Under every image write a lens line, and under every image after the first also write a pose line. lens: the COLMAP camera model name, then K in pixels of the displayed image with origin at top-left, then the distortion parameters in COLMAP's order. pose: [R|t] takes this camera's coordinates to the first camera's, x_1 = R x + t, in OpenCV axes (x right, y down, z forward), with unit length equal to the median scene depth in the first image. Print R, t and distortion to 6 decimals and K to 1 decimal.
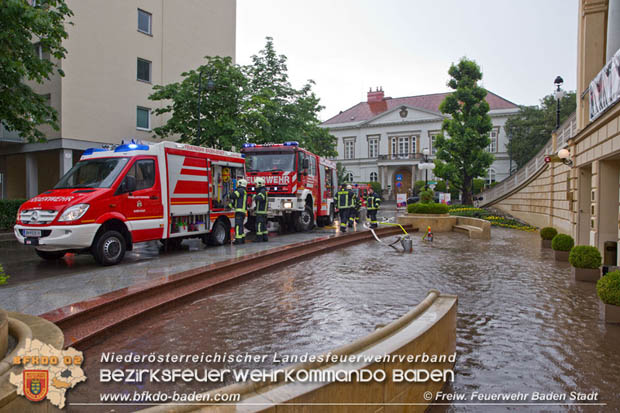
lens RADIAL K [[421.5, 0, 309.2], [0, 421.5, 208.3], [0, 0, 1]] dist [-0.043478, -0.000728]
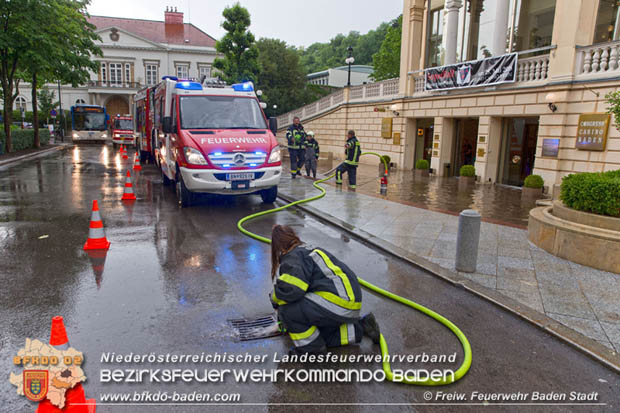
lens RADIAL K [[421.5, 0, 308.8], [0, 421.5, 206.0], [0, 0, 1]] dist [-0.043478, -0.000728]
pose [[0.688493, -0.116155, 0.715881, -0.177424], [-0.000378, 0.987033, 0.160515, -0.004308], [-0.725243, -0.110784, 0.679522, 0.027245]]
